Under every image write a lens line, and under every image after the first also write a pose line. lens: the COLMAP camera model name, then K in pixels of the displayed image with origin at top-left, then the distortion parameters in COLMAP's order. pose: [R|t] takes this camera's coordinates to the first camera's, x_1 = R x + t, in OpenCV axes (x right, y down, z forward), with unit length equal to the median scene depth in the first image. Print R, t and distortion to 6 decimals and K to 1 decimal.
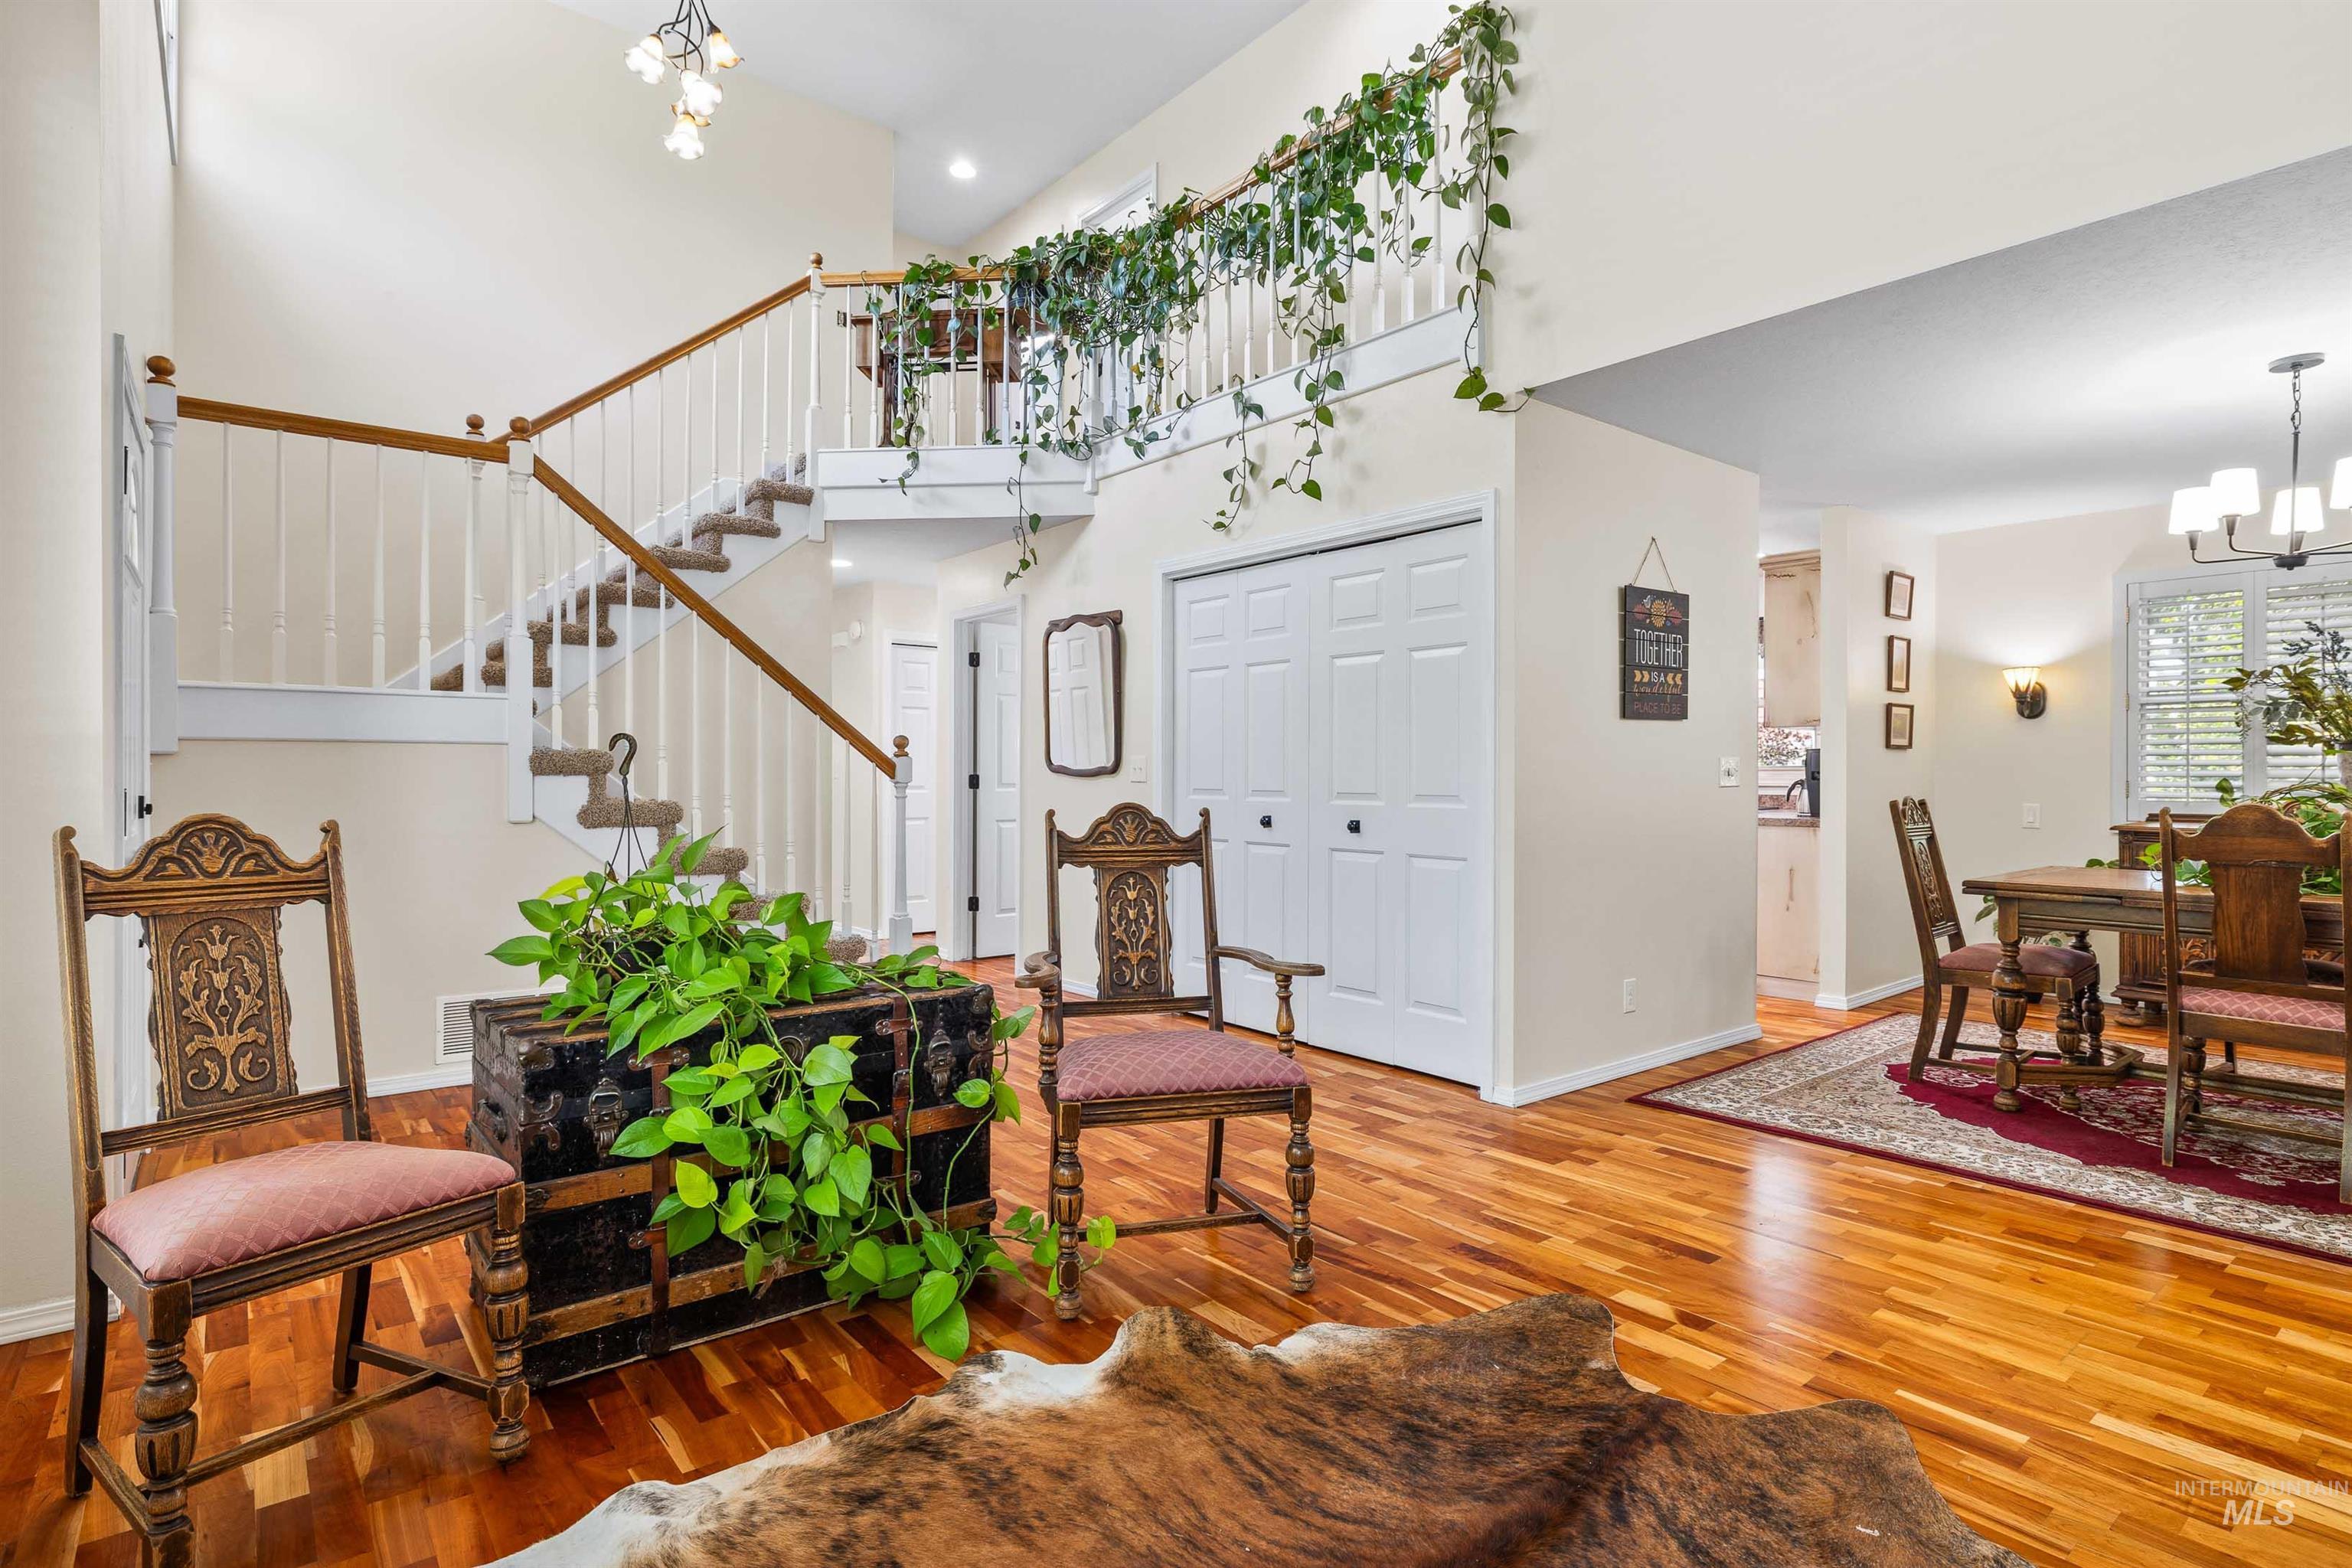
lens RADIAL K [[1206.3, 0, 1172.7], [0, 1206.3, 773.0], [0, 0, 1]] dist [0.003826, 0.000397]
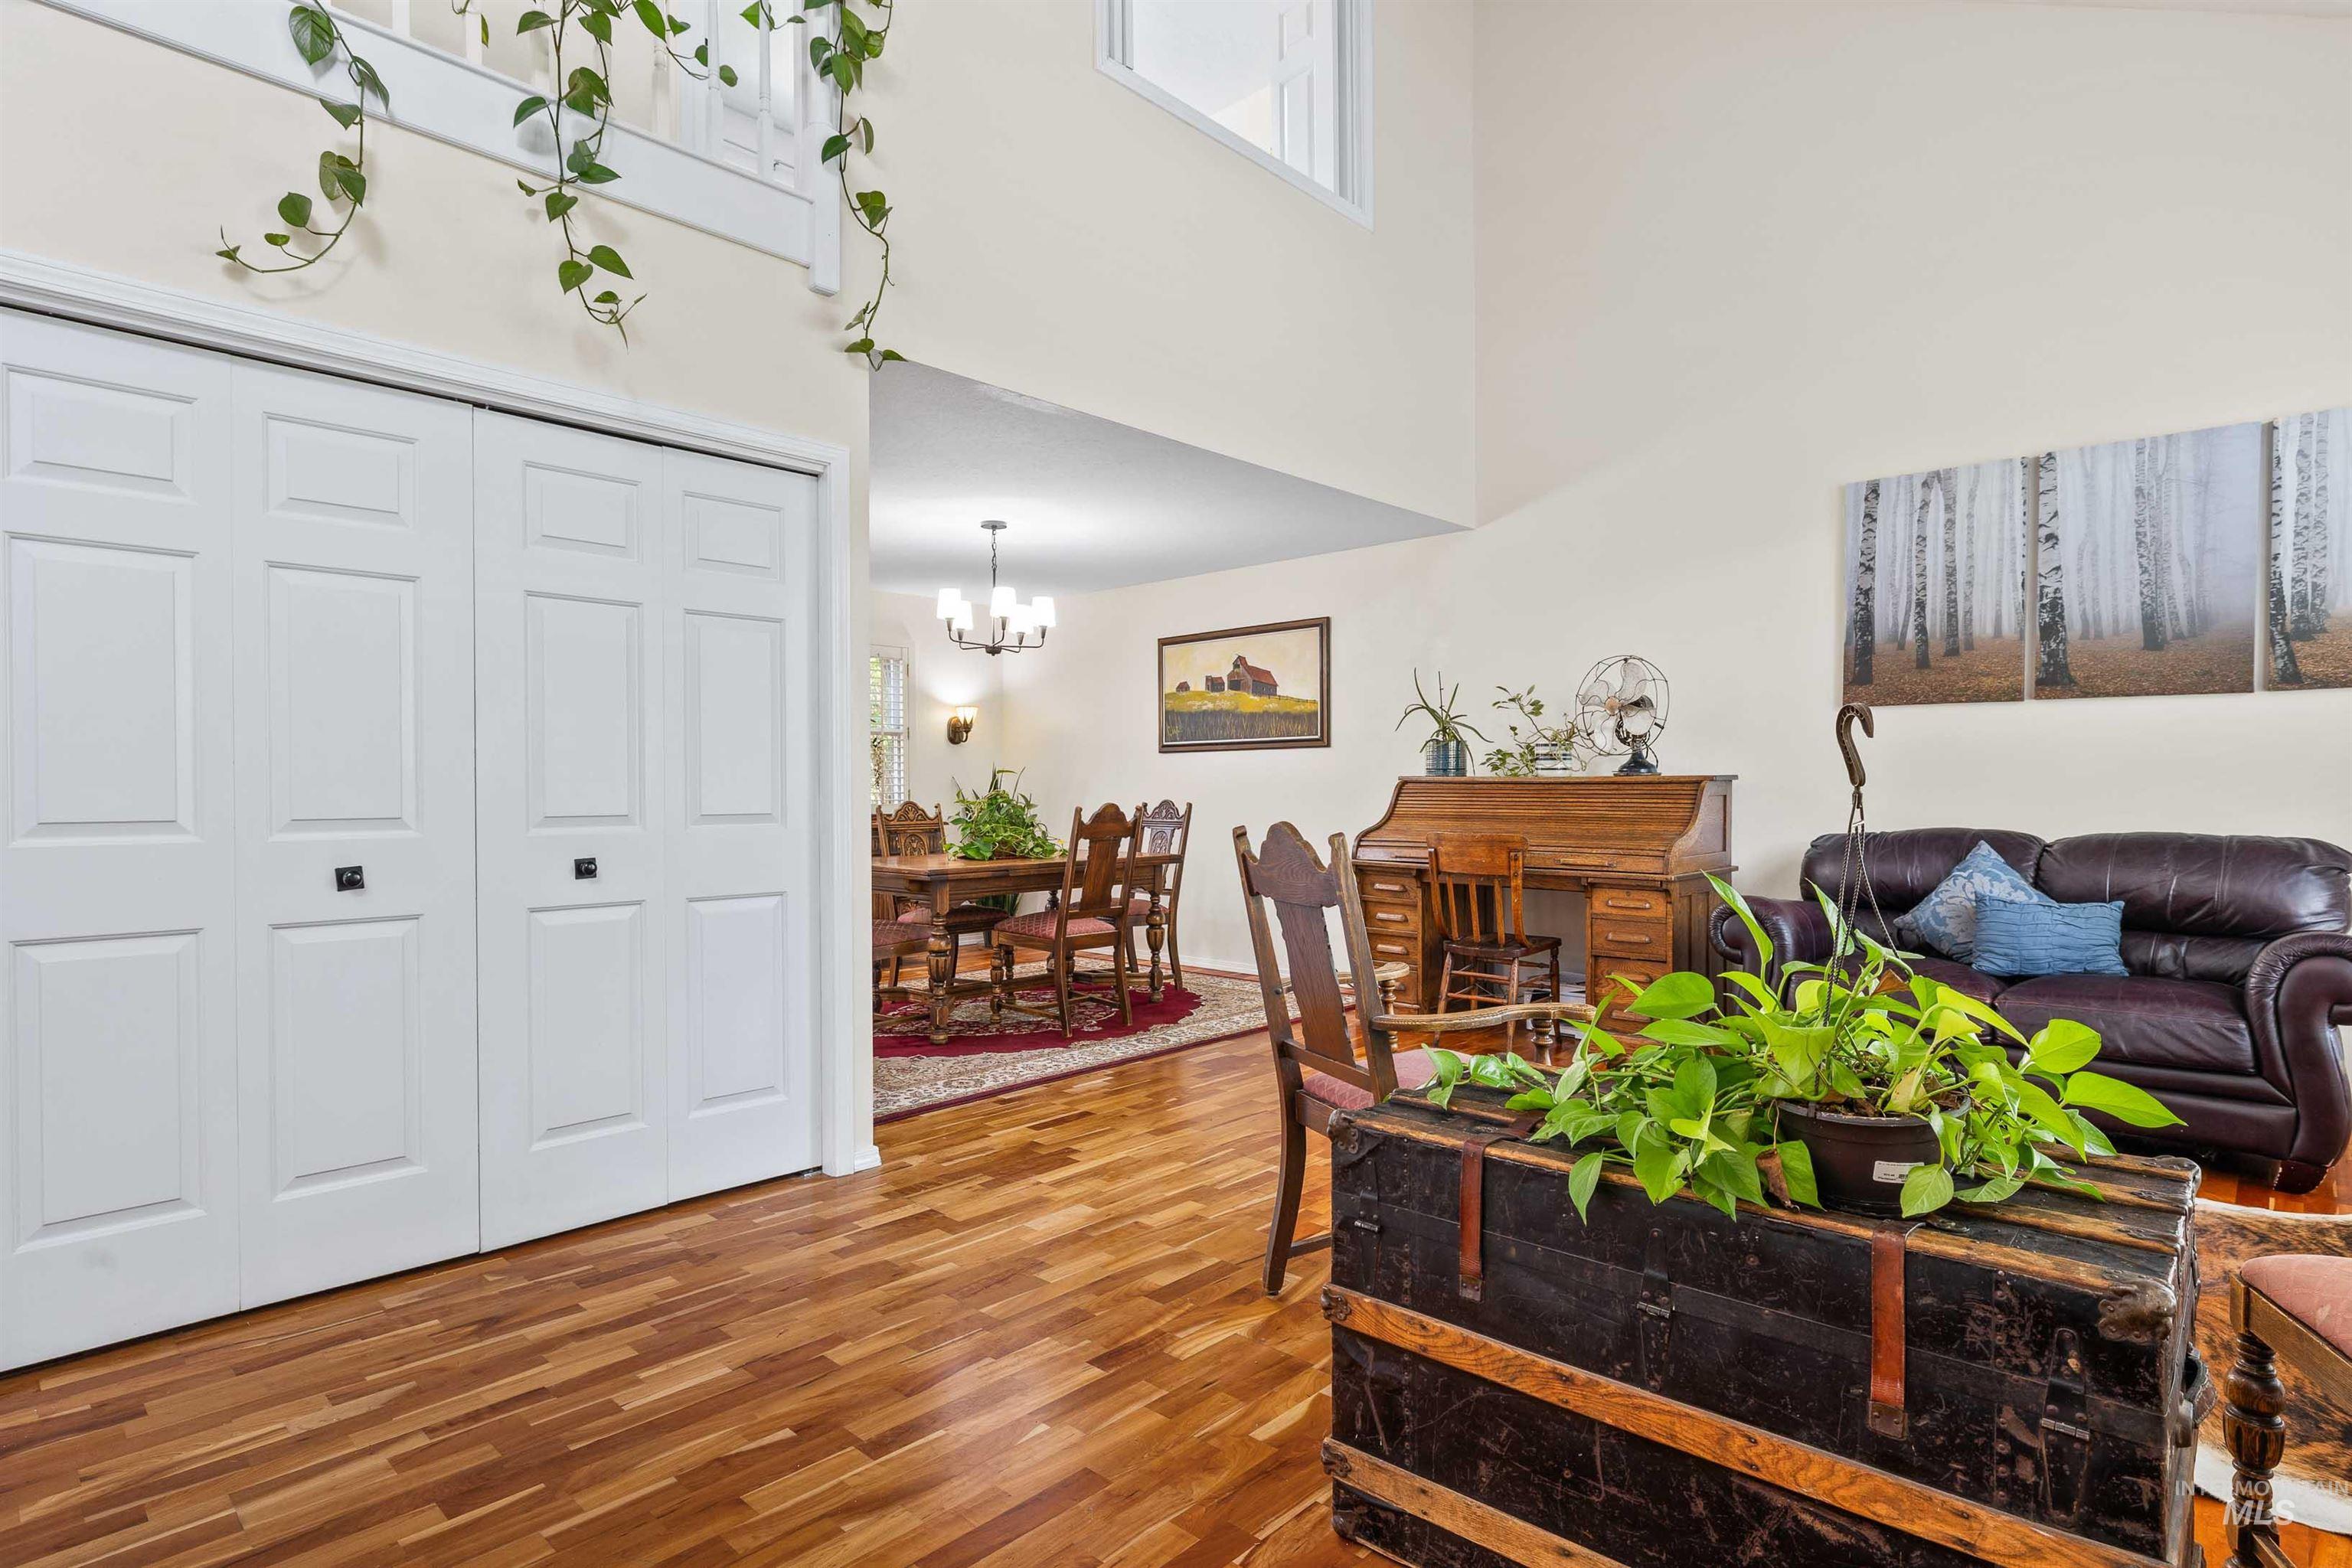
lens RADIAL K [[1206.3, 0, 1172.6], [0, 1206.3, 796.4], [0, 0, 1]] dist [0.003826, 0.000397]
pose [[-0.138417, -0.009262, 0.990331, -0.650279], [0.002073, 0.999951, 0.009642, 0.000946], [-0.990372, 0.003388, -0.138391, 0.961858]]
